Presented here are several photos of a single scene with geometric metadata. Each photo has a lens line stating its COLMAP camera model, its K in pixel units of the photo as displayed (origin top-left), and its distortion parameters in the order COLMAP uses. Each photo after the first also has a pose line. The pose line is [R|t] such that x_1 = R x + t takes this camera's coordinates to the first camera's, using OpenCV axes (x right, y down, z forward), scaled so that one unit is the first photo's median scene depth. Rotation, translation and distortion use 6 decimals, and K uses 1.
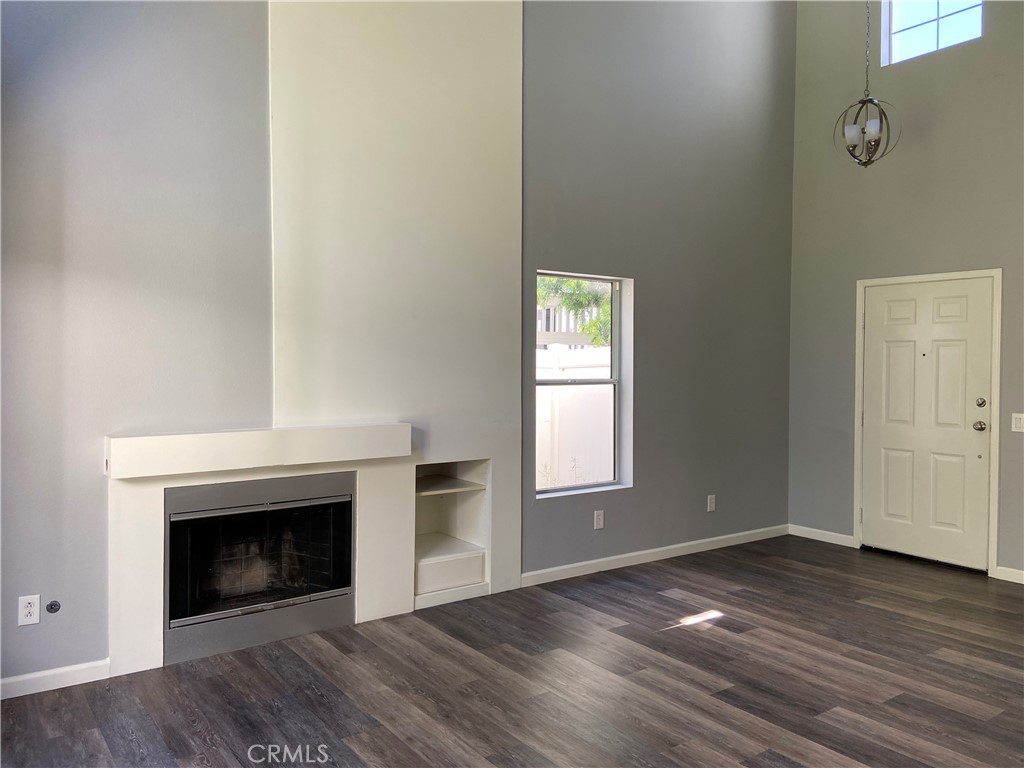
lens RADIAL K [[776.5, 0, 512.0], [0, 776.5, 384.0], [0, 0, 1]] dist [0.083984, -0.001661]
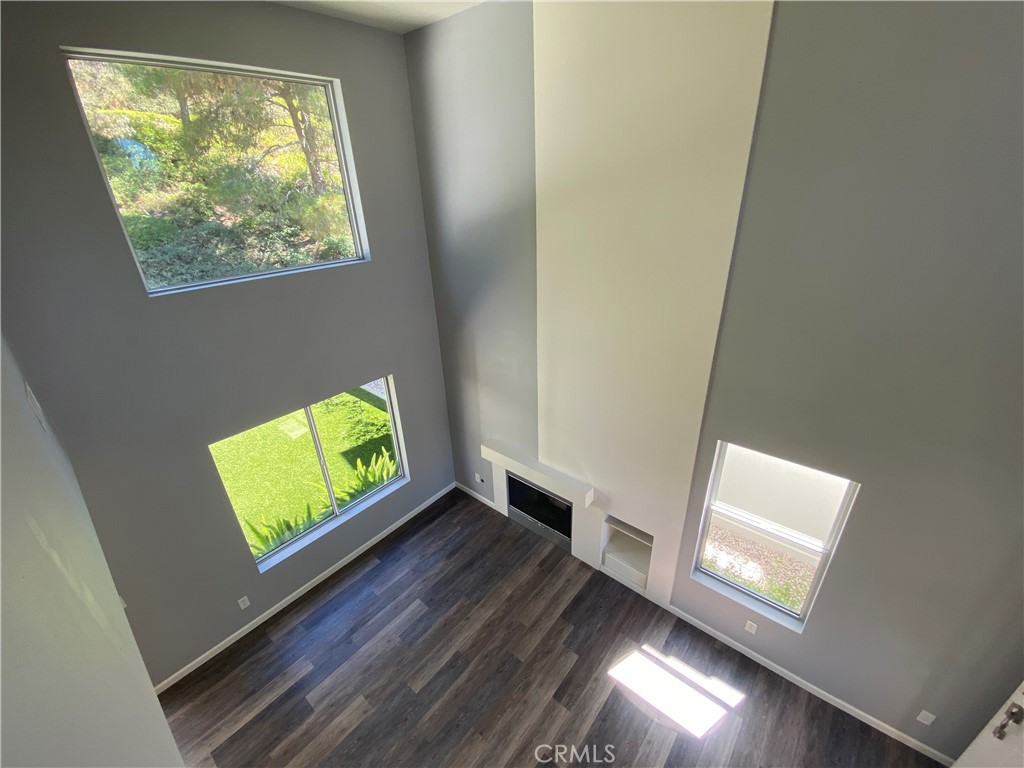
lens RADIAL K [[420.8, 0, 512.0], [0, 420.8, 384.0], [0, 0, 1]] dist [0.027676, -0.025226]
pose [[0.234512, 0.410522, -0.881179, 0.649909], [0.014970, 0.904824, 0.425522, -0.669439], [0.971998, -0.112981, 0.206047, 0.746941]]
